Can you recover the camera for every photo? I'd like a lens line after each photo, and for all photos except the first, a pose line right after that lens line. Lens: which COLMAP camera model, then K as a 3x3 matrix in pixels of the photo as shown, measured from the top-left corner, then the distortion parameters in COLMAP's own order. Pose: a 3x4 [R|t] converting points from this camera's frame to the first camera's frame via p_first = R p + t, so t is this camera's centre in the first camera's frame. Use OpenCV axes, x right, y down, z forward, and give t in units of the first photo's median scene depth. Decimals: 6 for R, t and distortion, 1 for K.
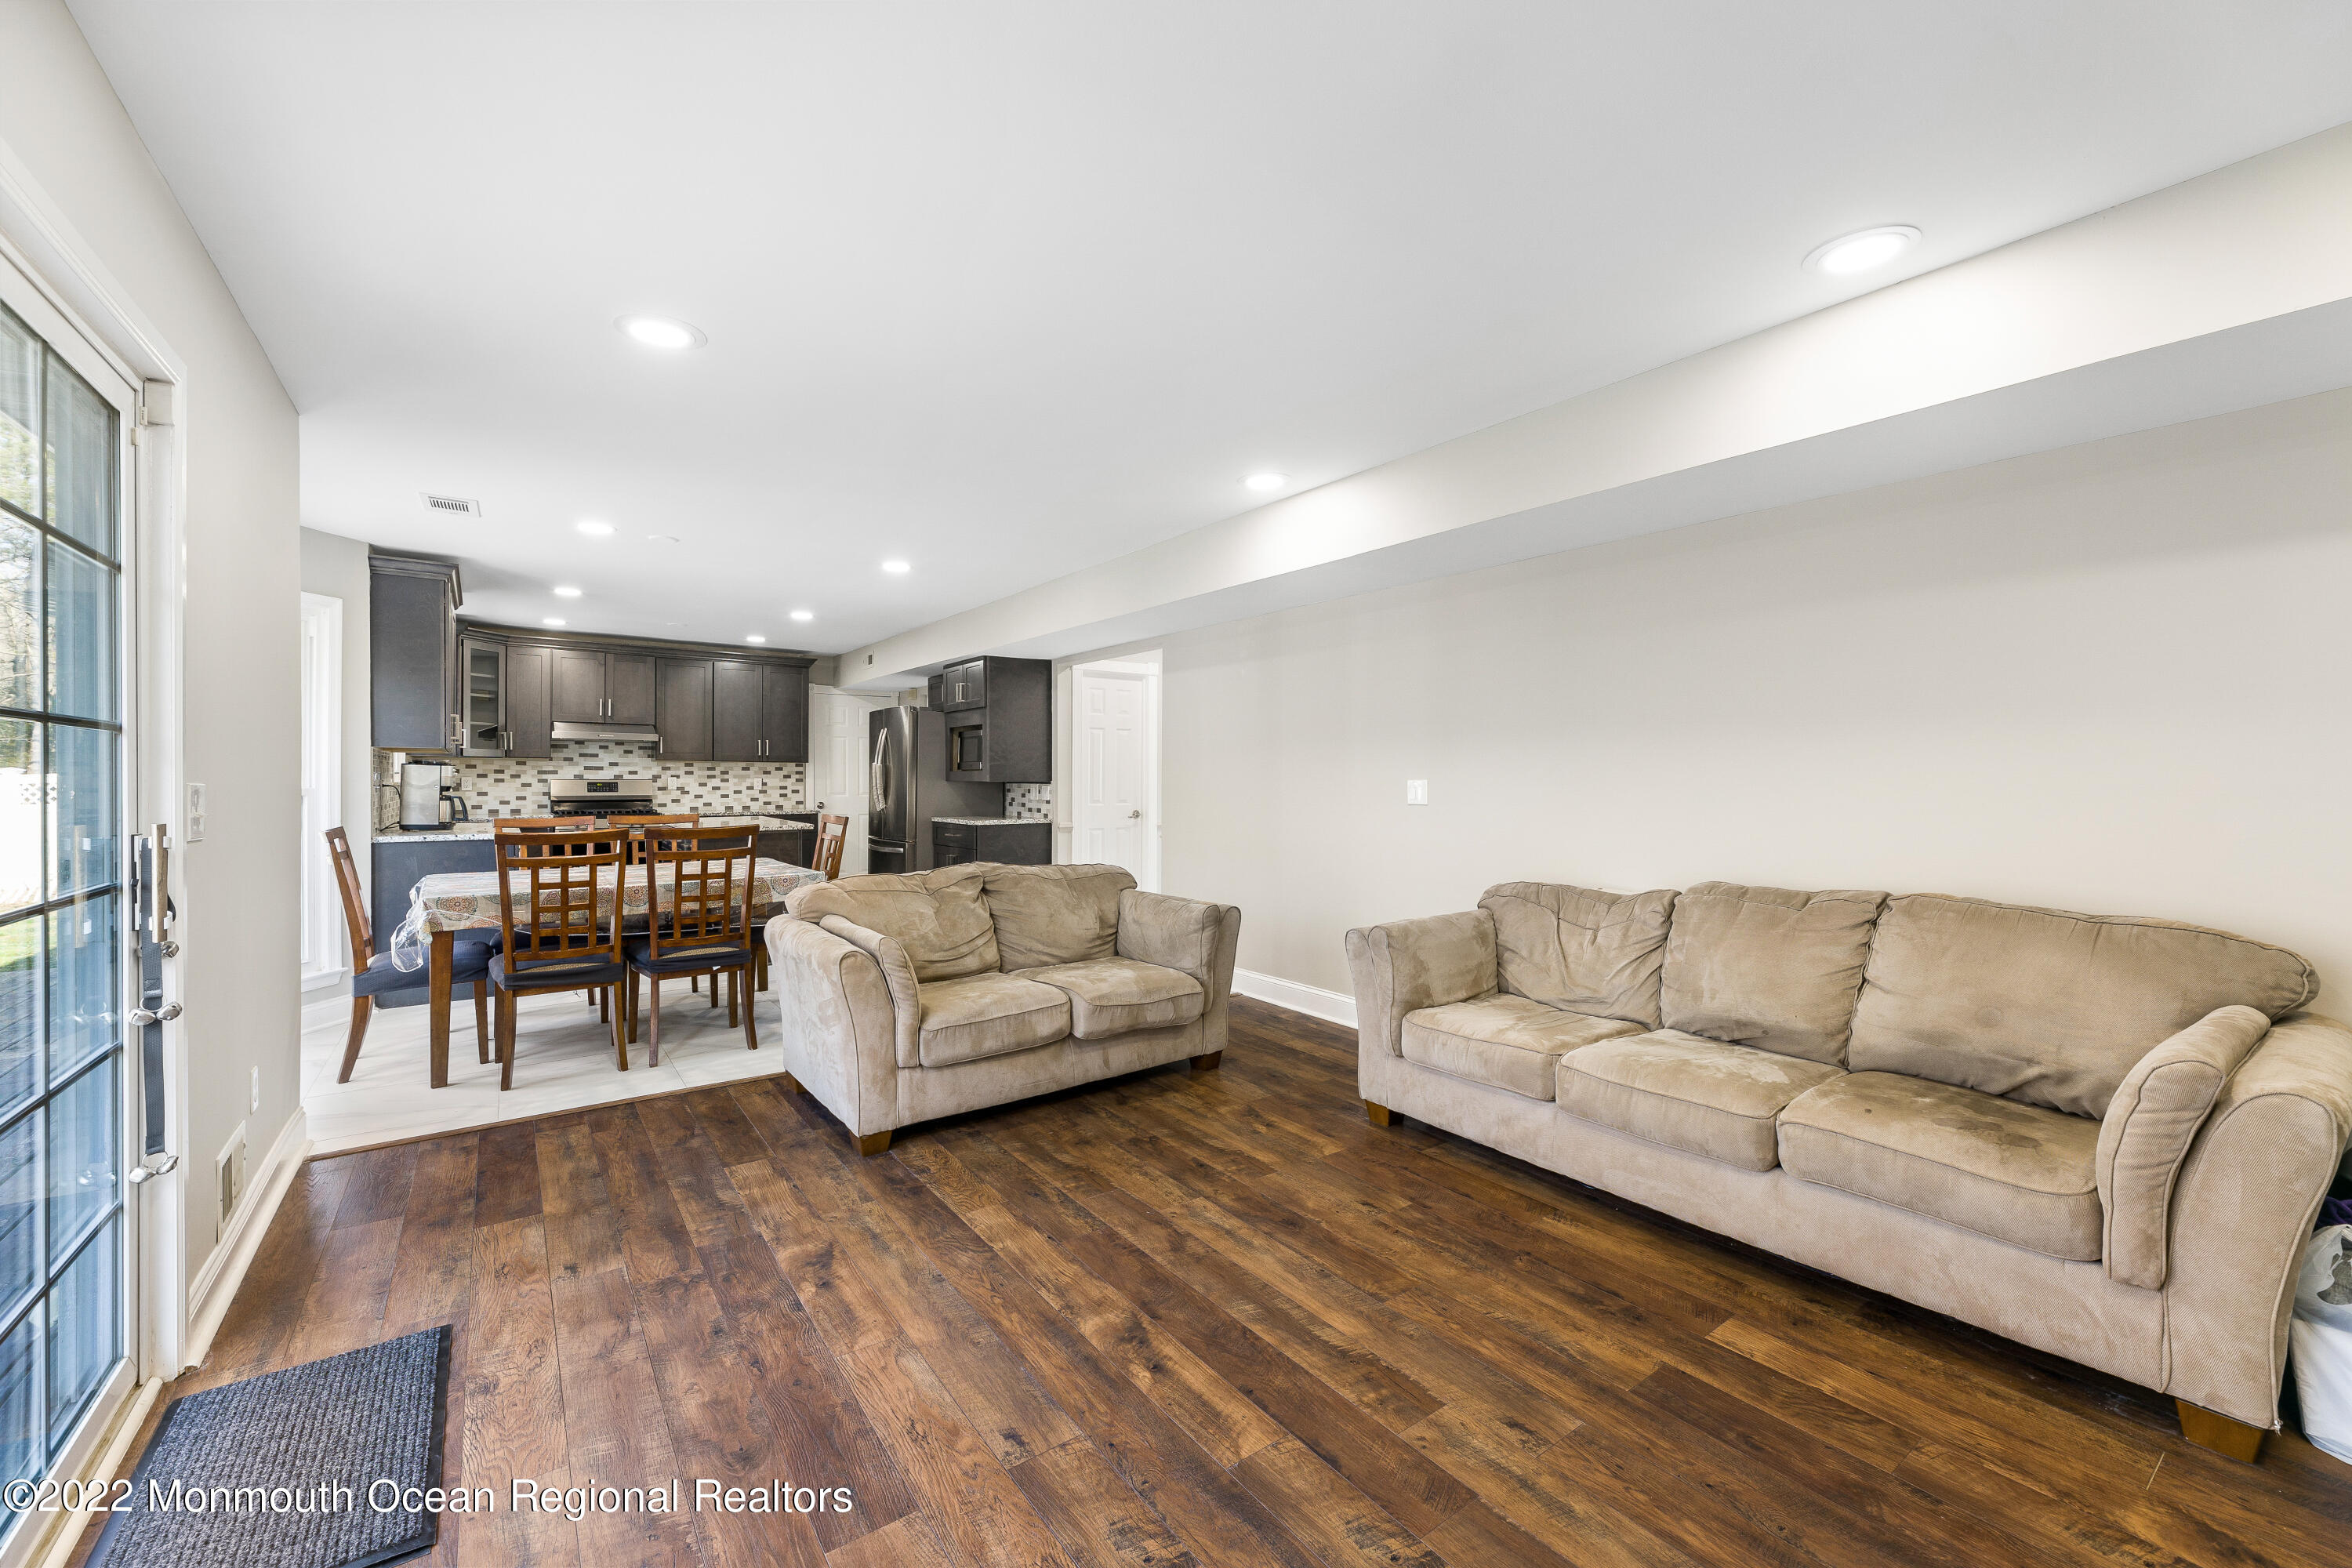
lens RADIAL K [[929.1, 0, 1183.7], [0, 929.1, 779.7], [0, 0, 1]] dist [-0.000912, -0.000281]
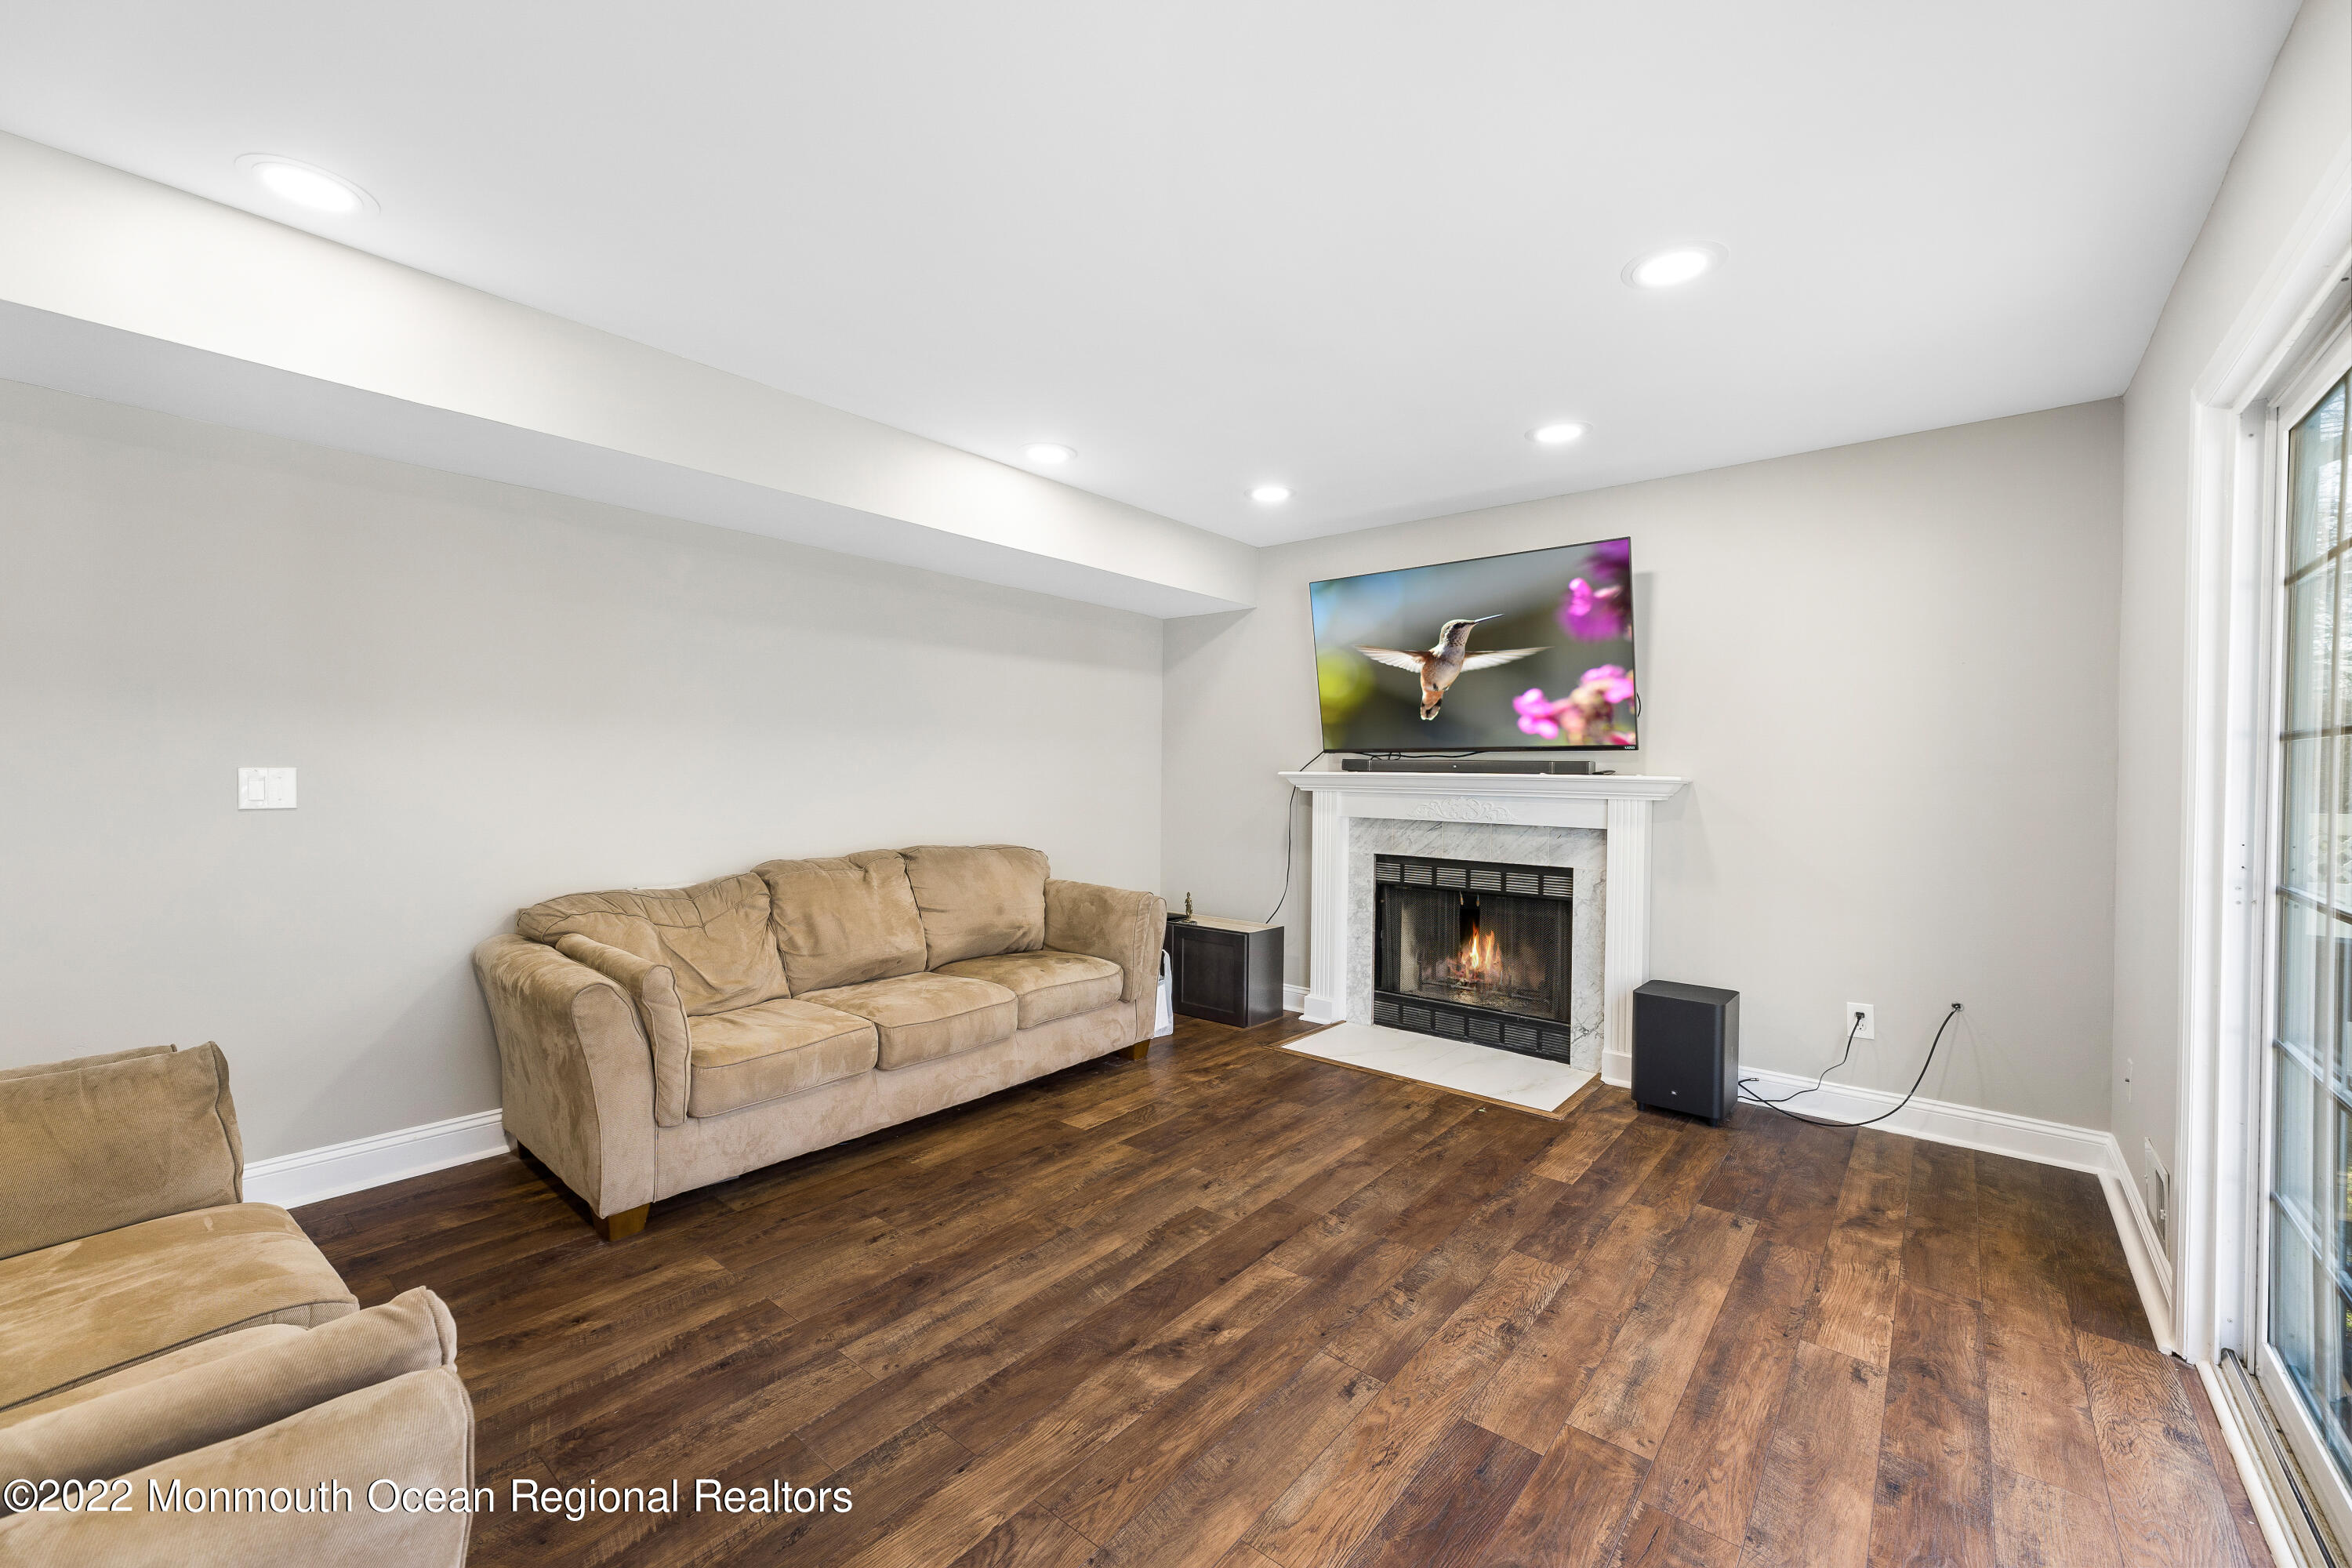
lens RADIAL K [[929.1, 0, 1183.7], [0, 929.1, 779.7], [0, 0, 1]] dist [-0.000912, -0.000281]
pose [[-0.236700, -0.013479, 0.971489, -0.949955], [-0.006097, 0.999905, 0.012388, -0.005752], [-0.971564, -0.002991, -0.236760, 1.171895]]
